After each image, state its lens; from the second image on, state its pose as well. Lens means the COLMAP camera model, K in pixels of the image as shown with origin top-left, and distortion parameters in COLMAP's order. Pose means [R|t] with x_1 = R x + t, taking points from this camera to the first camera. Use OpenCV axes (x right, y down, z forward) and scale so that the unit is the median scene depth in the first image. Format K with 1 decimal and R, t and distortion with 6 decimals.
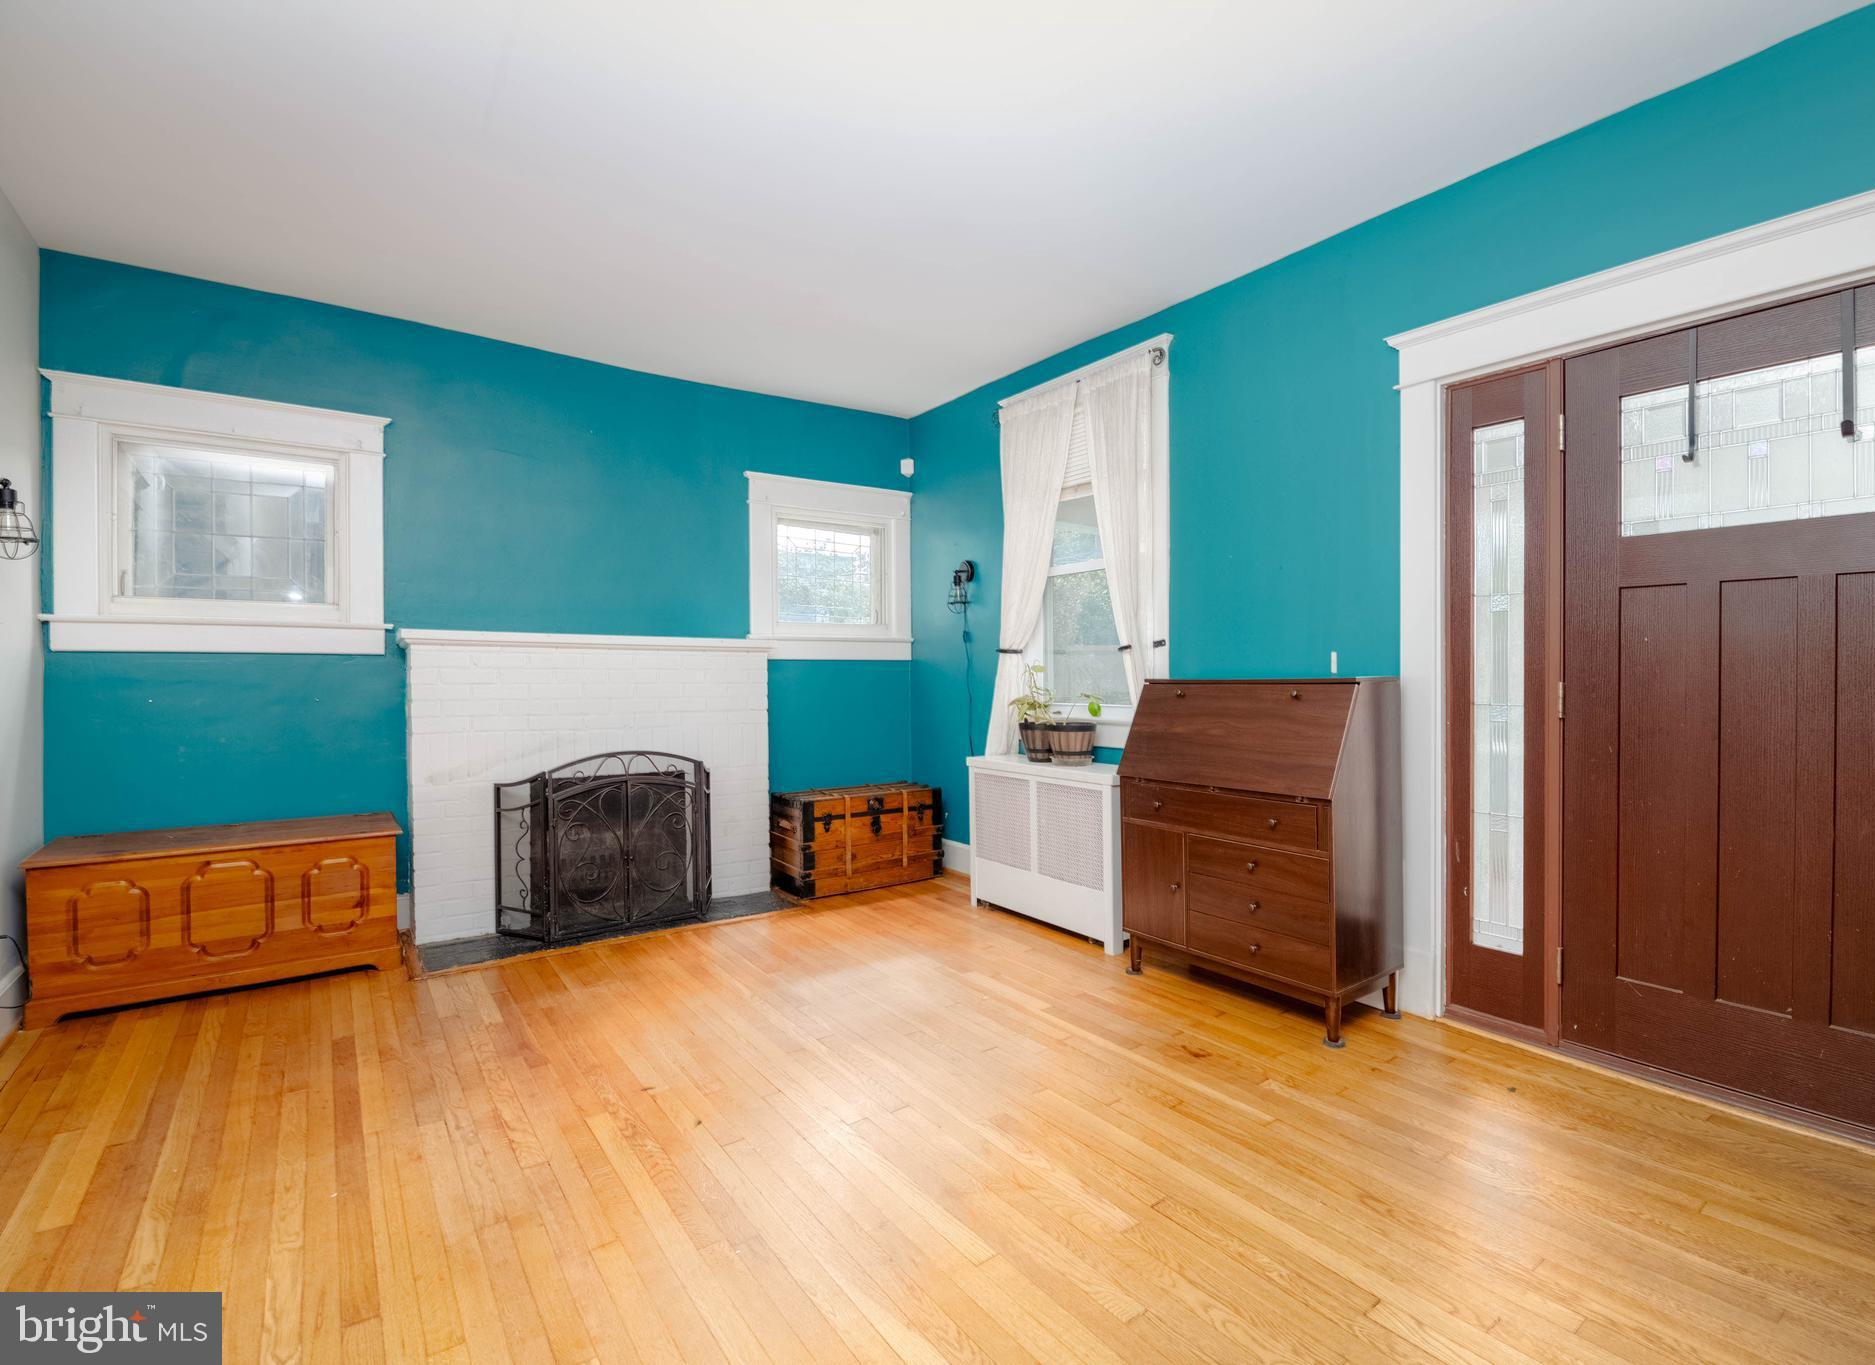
lens RADIAL K [[887.0, 0, 1038.7], [0, 887.0, 672.4], [0, 0, 1]] dist [-0.001778, -0.008221]
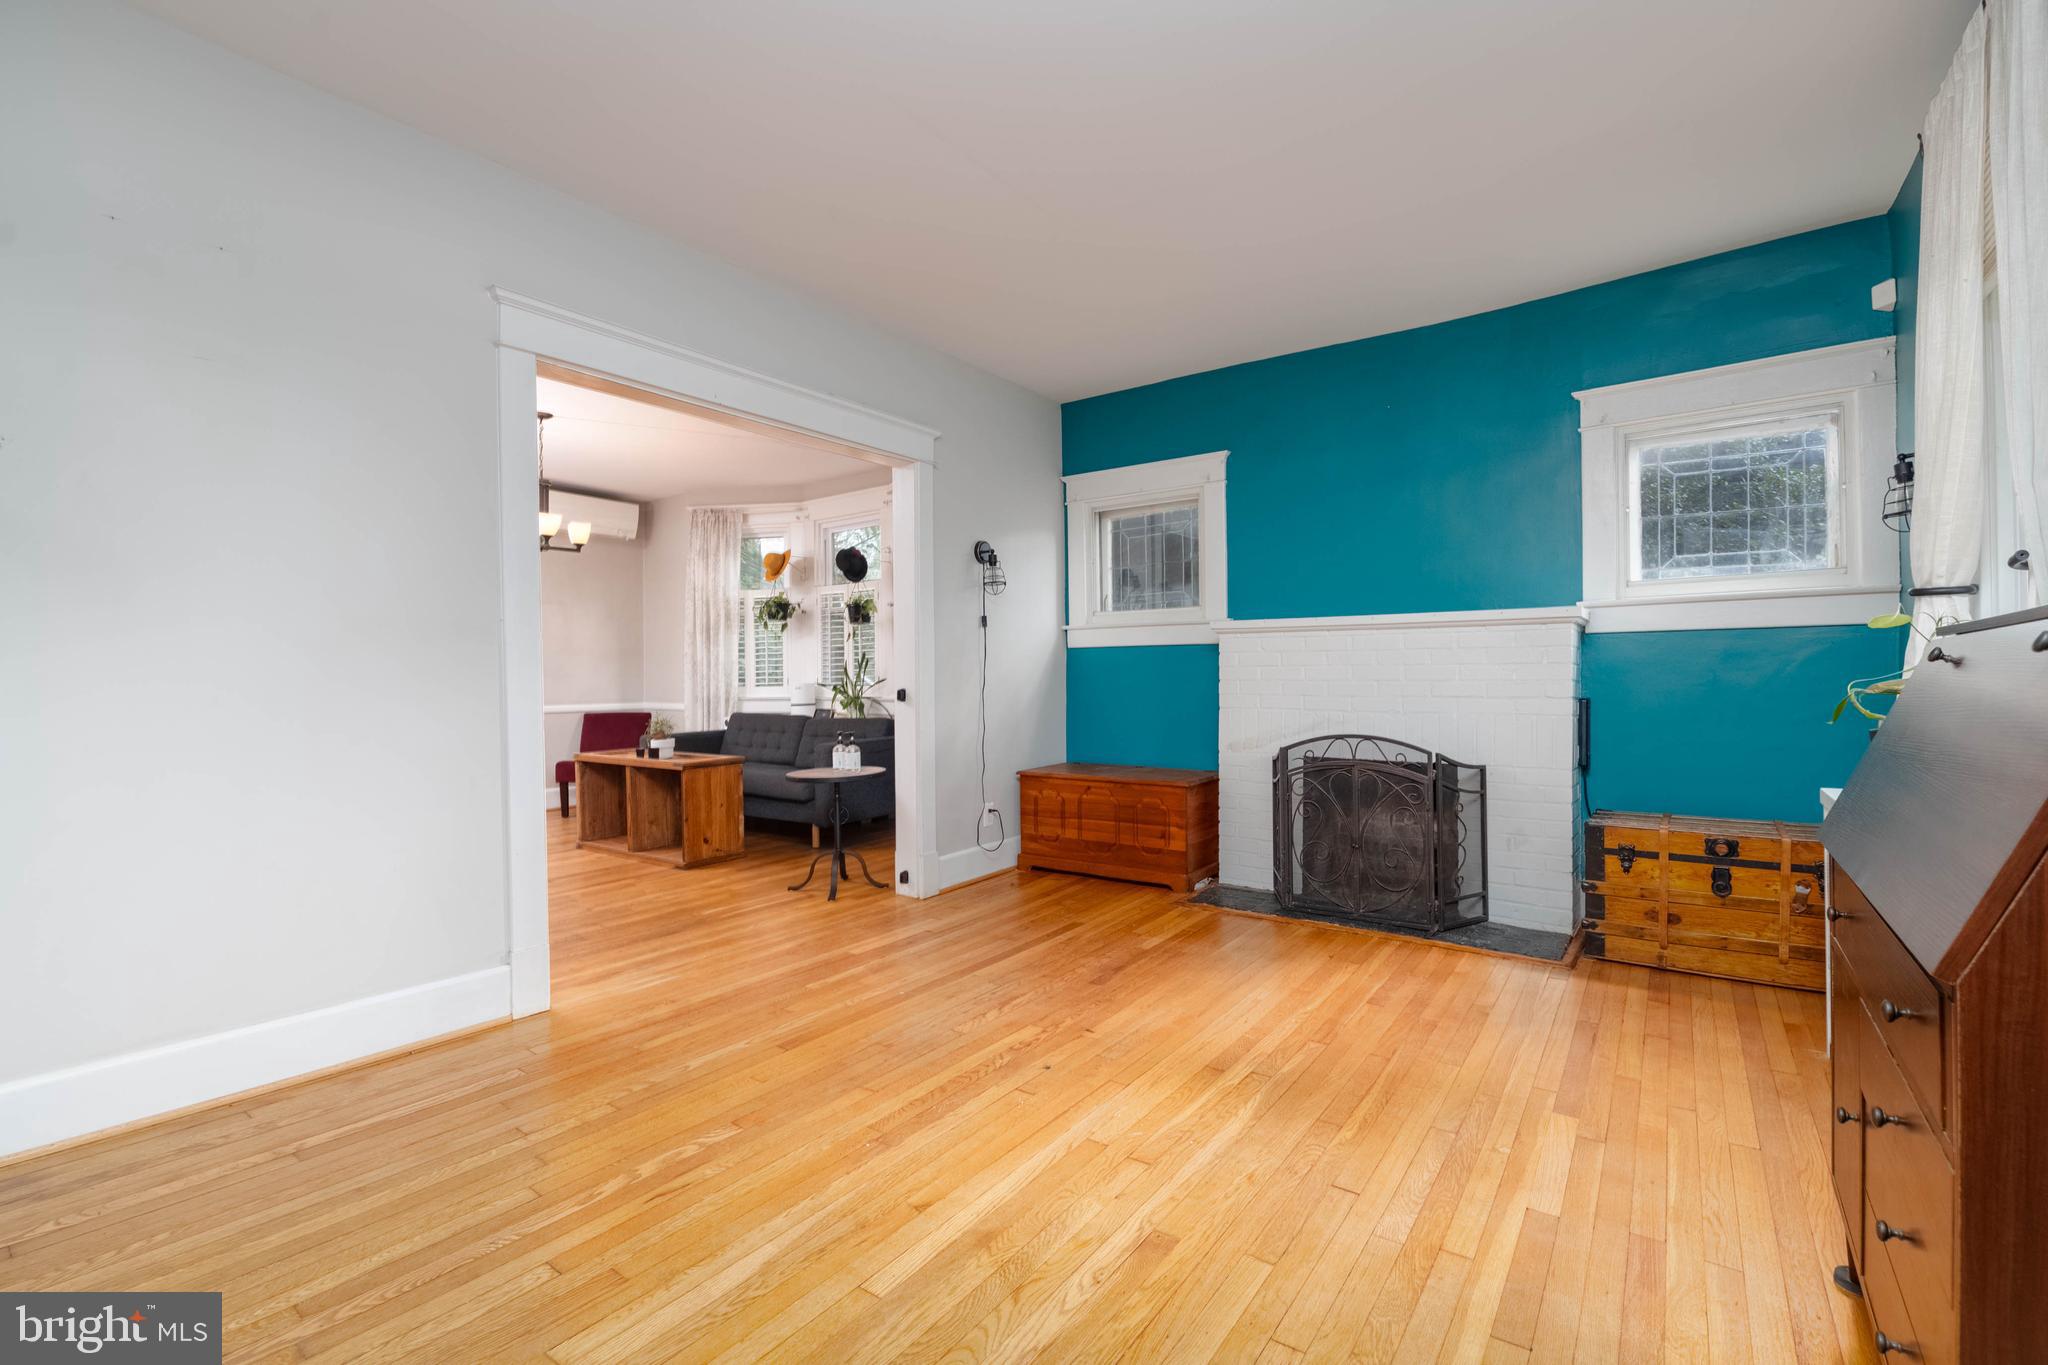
lens RADIAL K [[883.8, 0, 1031.0], [0, 883.8, 678.4], [0, 0, 1]] dist [0.000453, -0.008560]
pose [[0.245149, -0.001946, -0.969483, 0.382090], [0.007611, 0.999971, -0.000083, 0.026103], [0.969455, -0.007359, 0.245157, 0.435212]]
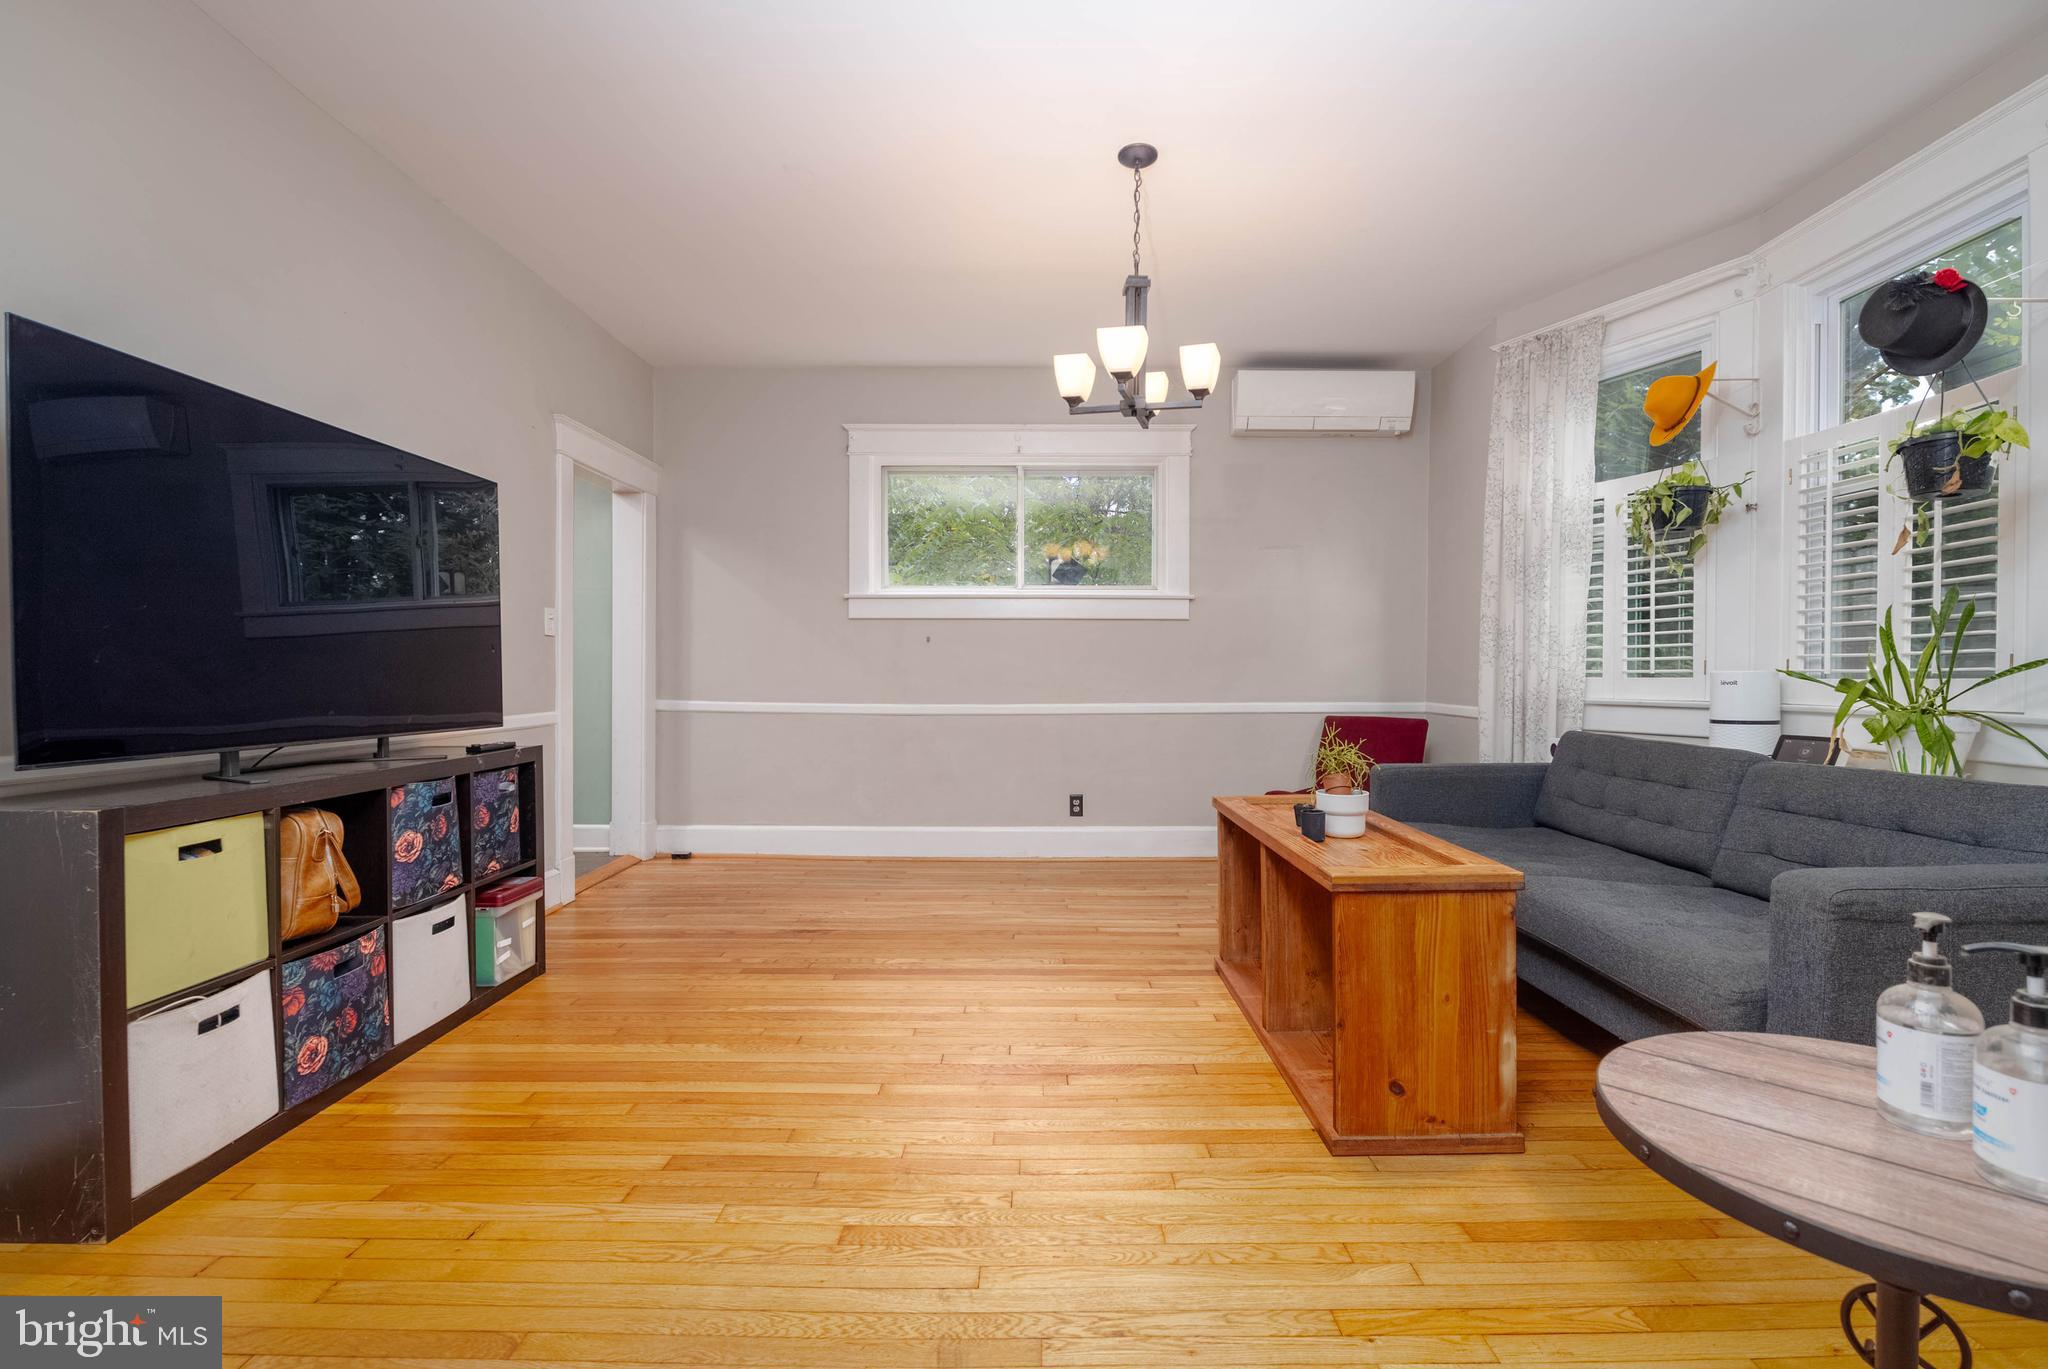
lens RADIAL K [[883.8, 0, 1031.0], [0, 883.8, 680.4], [0, 0, 1]] dist [0.000453, -0.008560]
pose [[-0.644764, 0.006115, -0.764358, -0.525009], [-0.002504, 0.999946, 0.010112, 0.033976], [0.764378, 0.008434, -0.644713, 0.445435]]
